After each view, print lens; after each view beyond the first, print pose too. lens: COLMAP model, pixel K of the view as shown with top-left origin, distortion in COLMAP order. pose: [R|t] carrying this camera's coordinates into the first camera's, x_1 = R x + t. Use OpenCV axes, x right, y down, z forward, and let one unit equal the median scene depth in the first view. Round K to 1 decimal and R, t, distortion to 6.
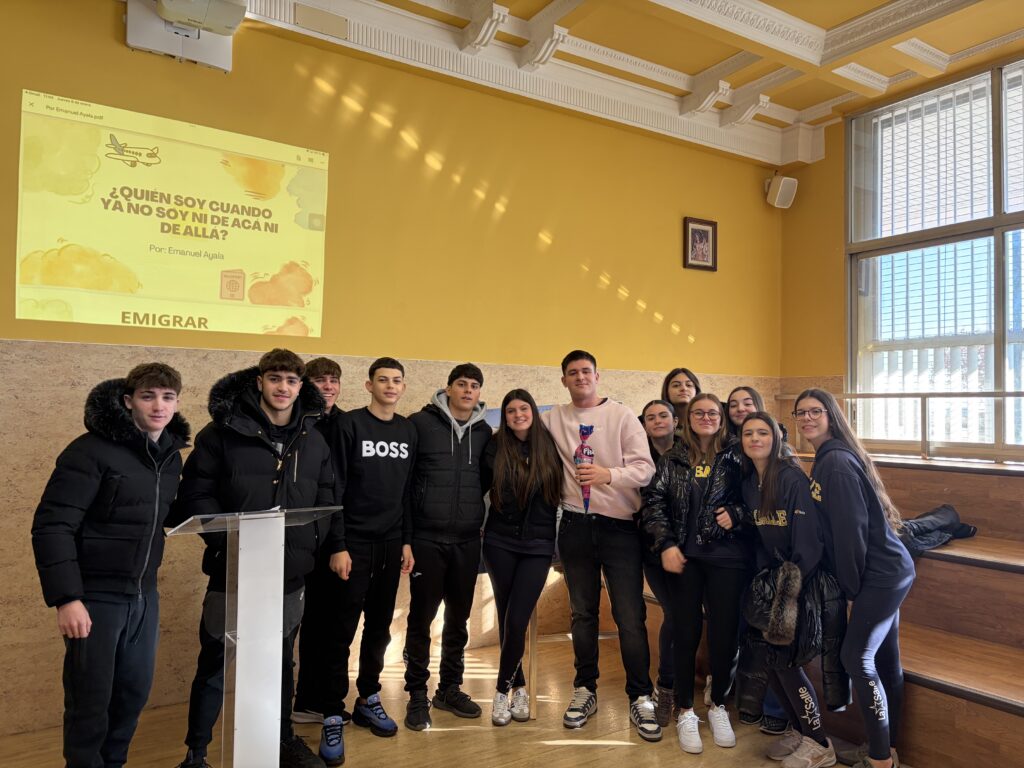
lens RADIAL K [[768.1, 0, 514.1], [0, 768.1, 390.5], [0, 0, 1]] dist [0.052706, -0.053691]
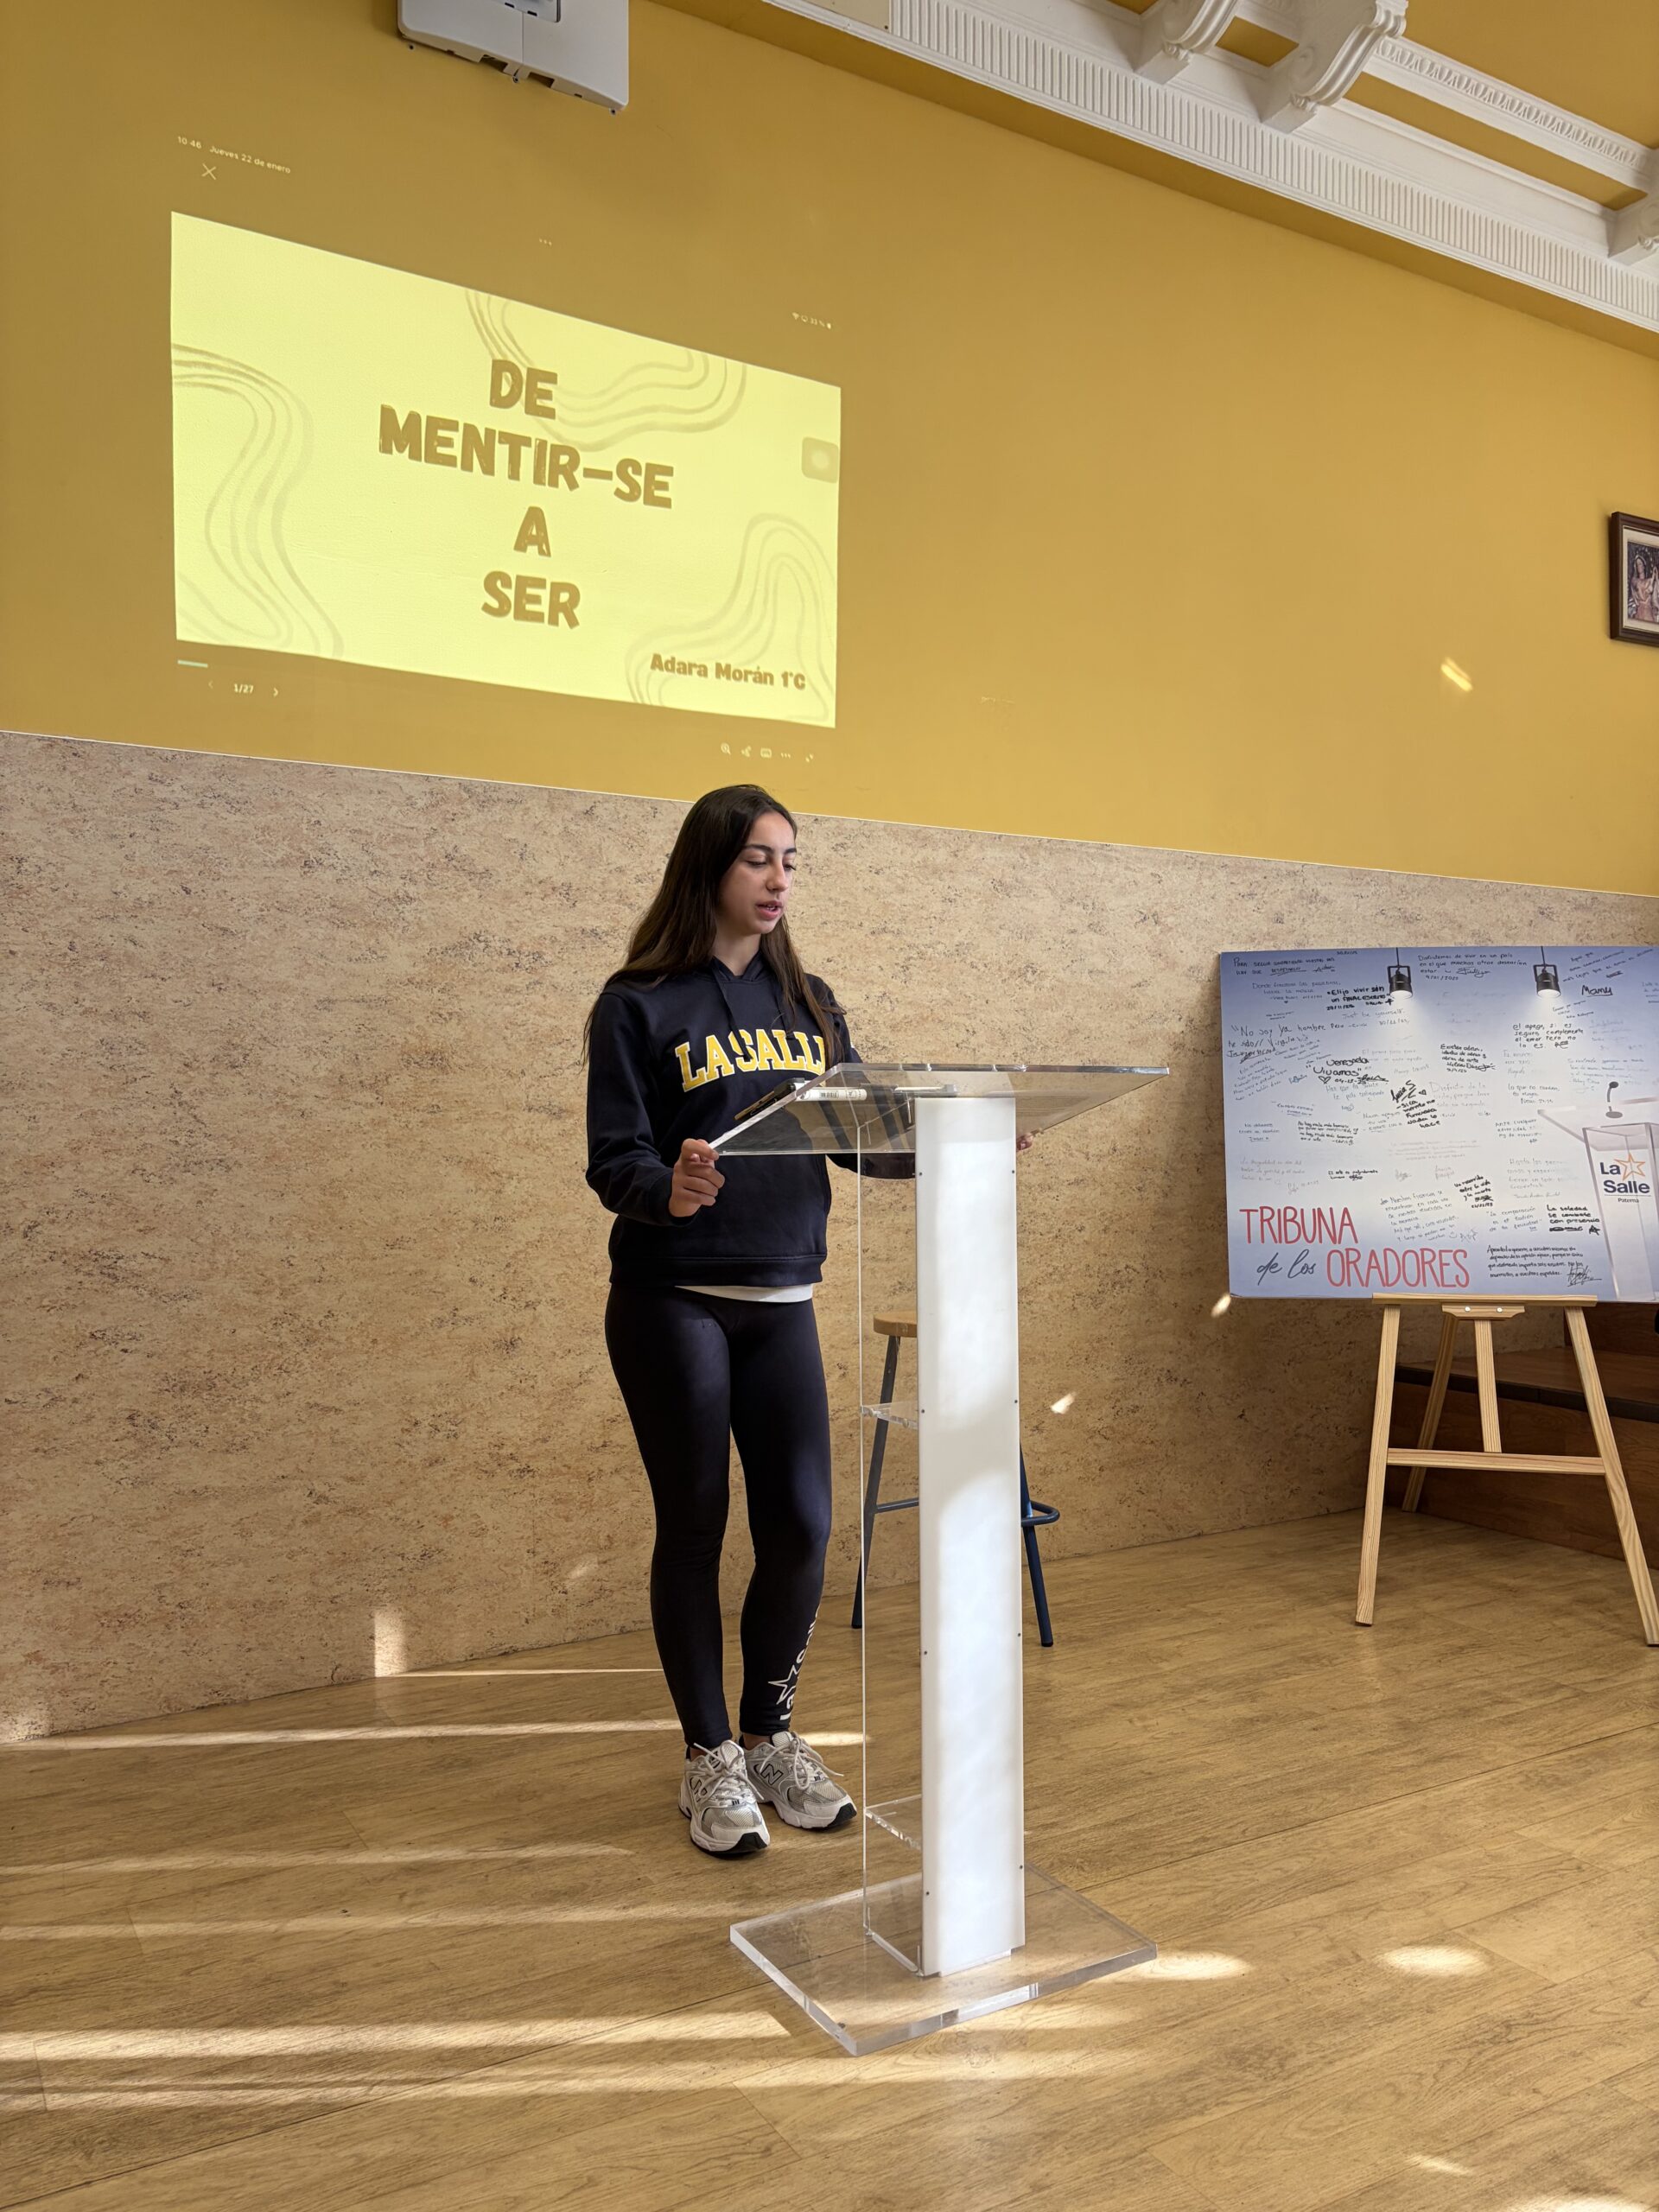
lens RADIAL K [[1659.1, 0, 819.2], [0, 1659.1, 1111.6], [0, 0, 1]] dist [0.052706, -0.053691]
pose [[0.998175, -0.019127, -0.057276, -0.207438], [0.020055, 0.999676, 0.015677, 0.094914], [0.056957, -0.016797, 0.998235, 0.110384]]
